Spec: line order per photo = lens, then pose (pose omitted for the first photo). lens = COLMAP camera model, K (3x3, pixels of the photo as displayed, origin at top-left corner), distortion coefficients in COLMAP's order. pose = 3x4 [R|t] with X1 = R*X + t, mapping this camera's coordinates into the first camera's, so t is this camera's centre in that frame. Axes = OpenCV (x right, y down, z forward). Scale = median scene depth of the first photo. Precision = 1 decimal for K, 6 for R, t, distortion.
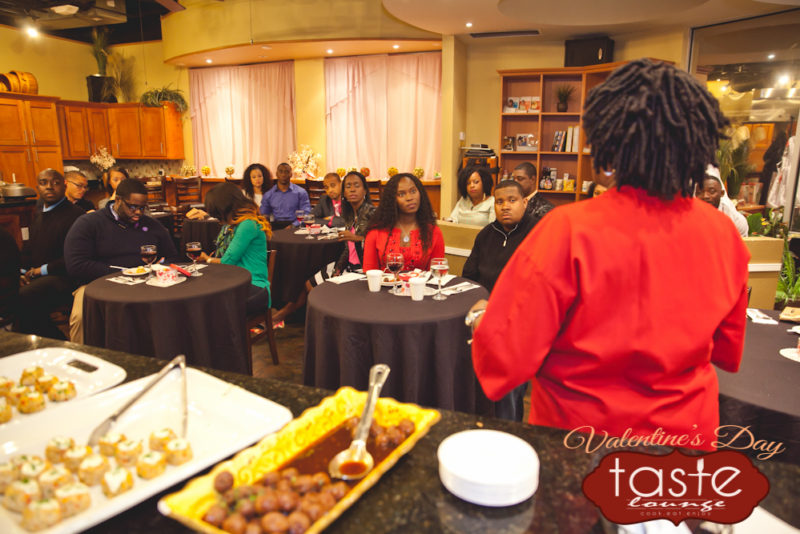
lens RADIAL K [[551.7, 0, 404.3], [0, 551.7, 263.6], [0, 0, 1]] dist [-0.089522, 0.058470]
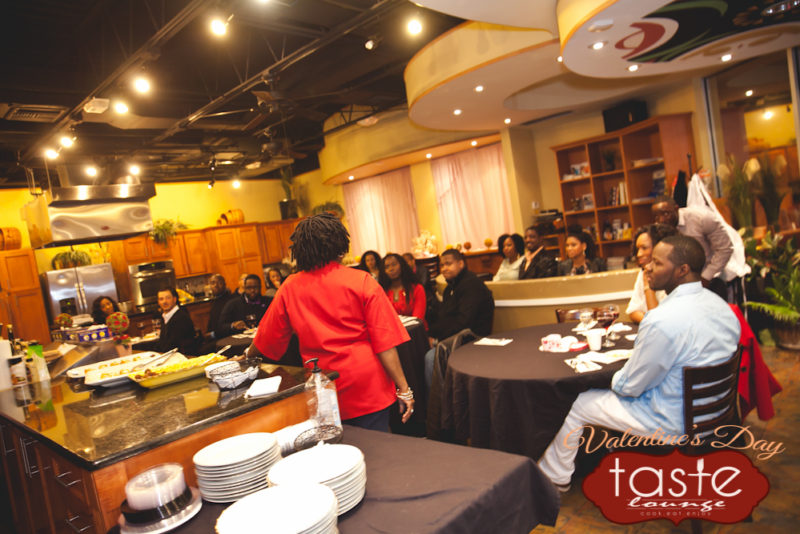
lens RADIAL K [[551.7, 0, 397.1], [0, 551.7, 269.9], [0, 0, 1]] dist [-0.089522, 0.058470]
pose [[0.905954, -0.116943, -0.406906, 0.305132], [0.068311, 0.988879, -0.132107, 0.041348], [0.417830, 0.091886, 0.903867, -0.180236]]
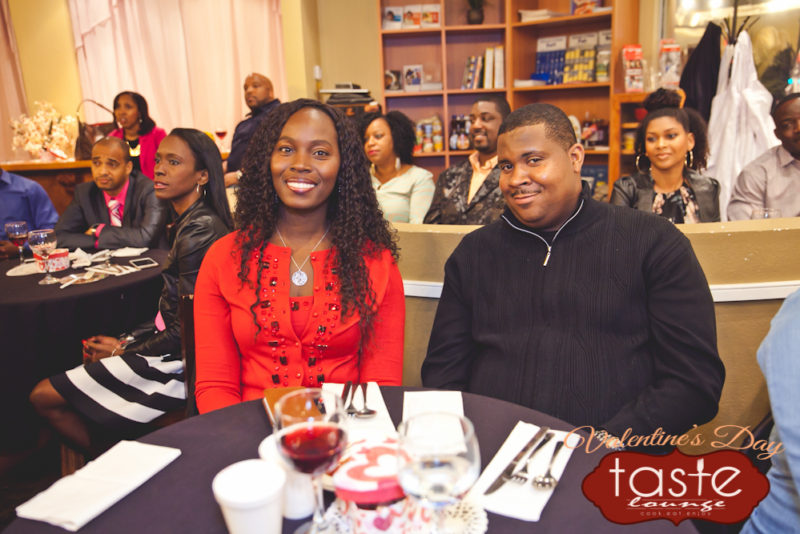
lens RADIAL K [[635.9, 0, 407.1], [0, 635.9, 274.1], [0, 0, 1]] dist [-0.055193, 0.055217]
pose [[0.953473, -0.115558, 0.278452, -0.022962], [0.107017, 0.993205, 0.045736, -0.030544], [-0.281845, -0.013809, 0.959360, 0.295708]]
